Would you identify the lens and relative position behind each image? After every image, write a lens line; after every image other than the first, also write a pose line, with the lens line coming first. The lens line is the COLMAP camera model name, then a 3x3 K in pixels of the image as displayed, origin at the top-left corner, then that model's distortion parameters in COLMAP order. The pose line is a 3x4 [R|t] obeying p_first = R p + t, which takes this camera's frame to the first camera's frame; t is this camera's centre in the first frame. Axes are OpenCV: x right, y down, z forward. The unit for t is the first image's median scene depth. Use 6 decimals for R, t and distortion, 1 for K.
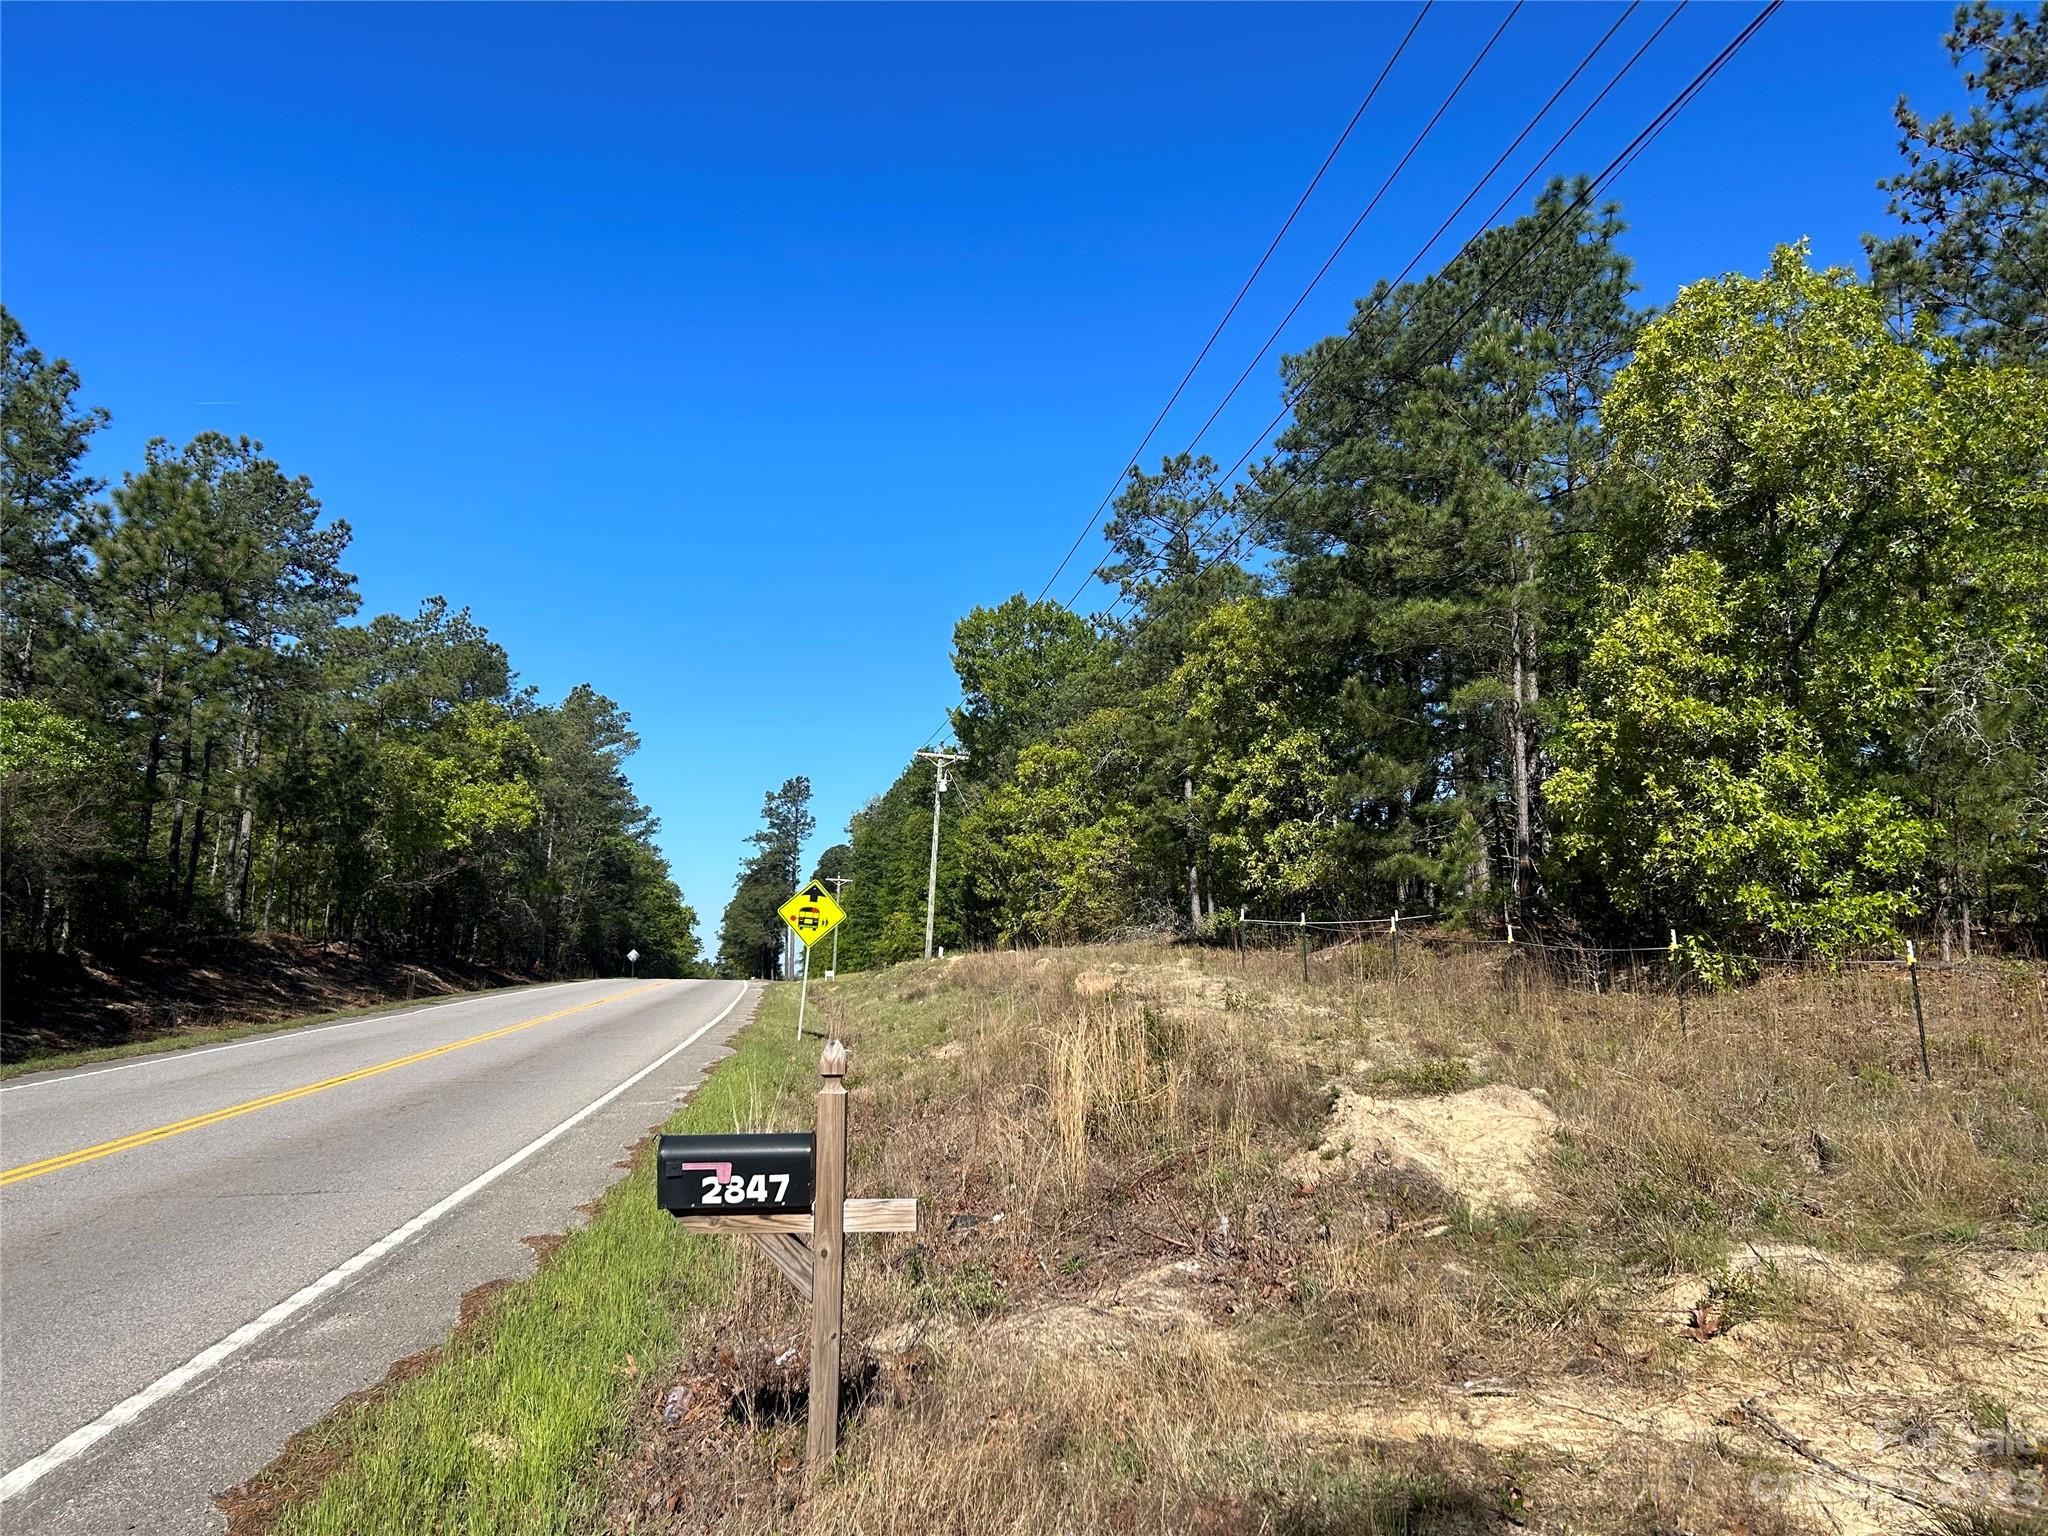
lens RADIAL K [[1483.8, 0, 939.6], [0, 1483.8, 804.9], [0, 0, 1]] dist [-0.007650, -0.029005]
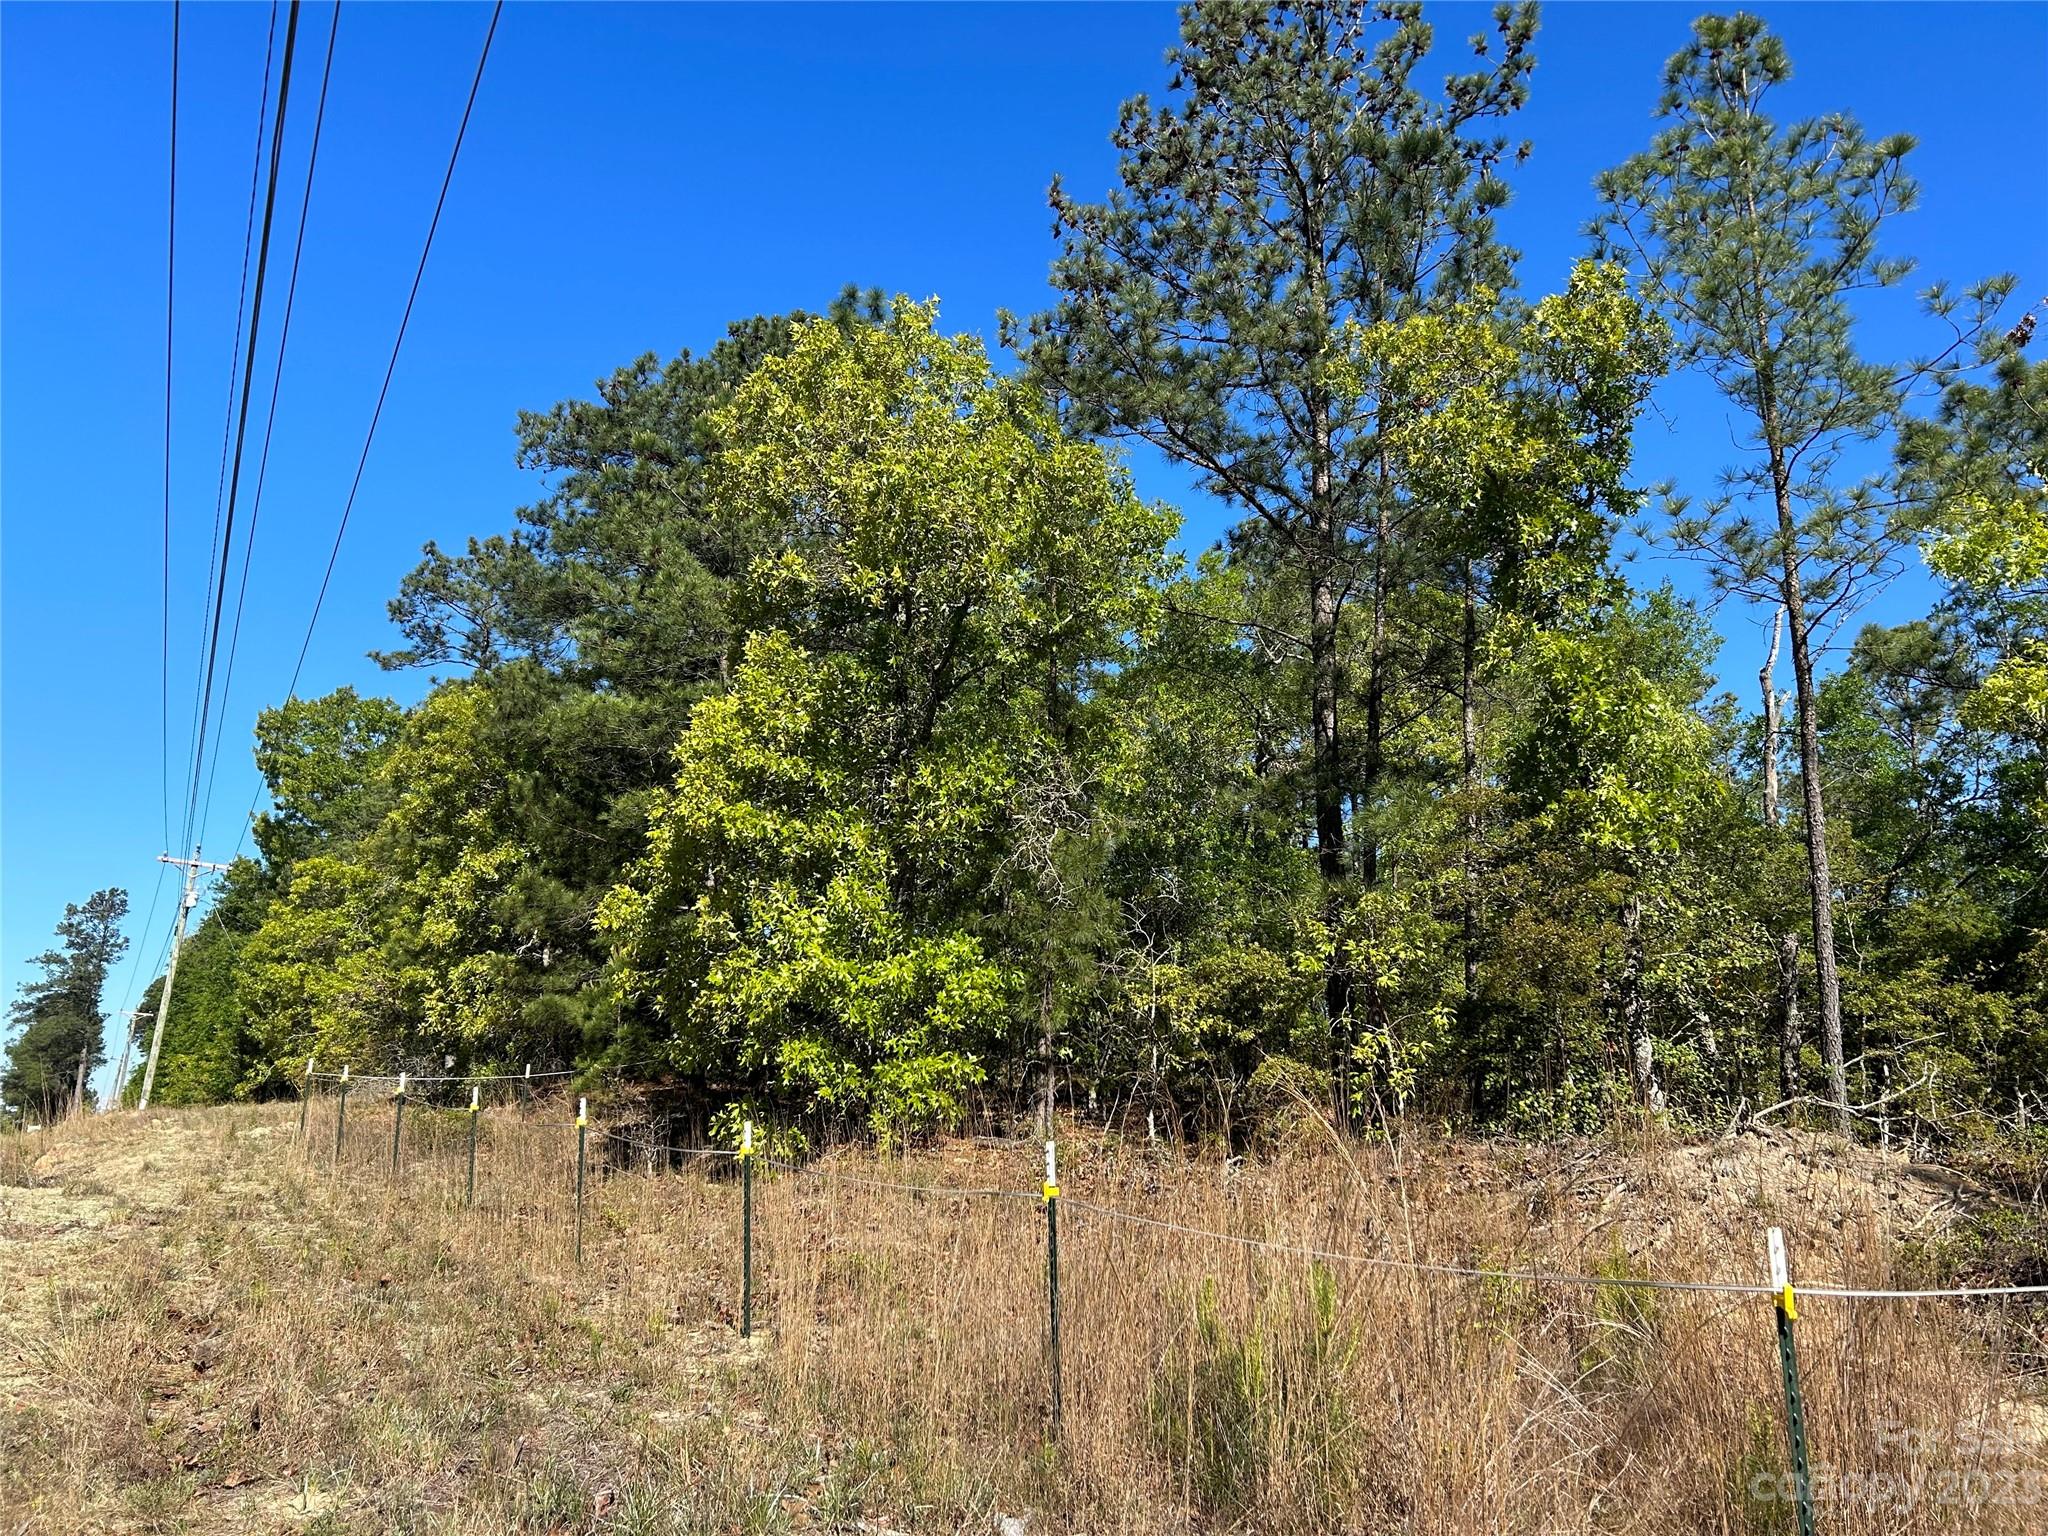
lens RADIAL K [[1483.8, 0, 1025.4], [0, 1483.8, 770.3], [0, 0, 1]] dist [-0.007650, -0.029005]
pose [[0.923671, 0.090937, 0.372238, 0.314849], [-0.044406, 0.990290, -0.131738, 0.008752], [-0.380604, 0.105153, 0.918740, 0.179550]]
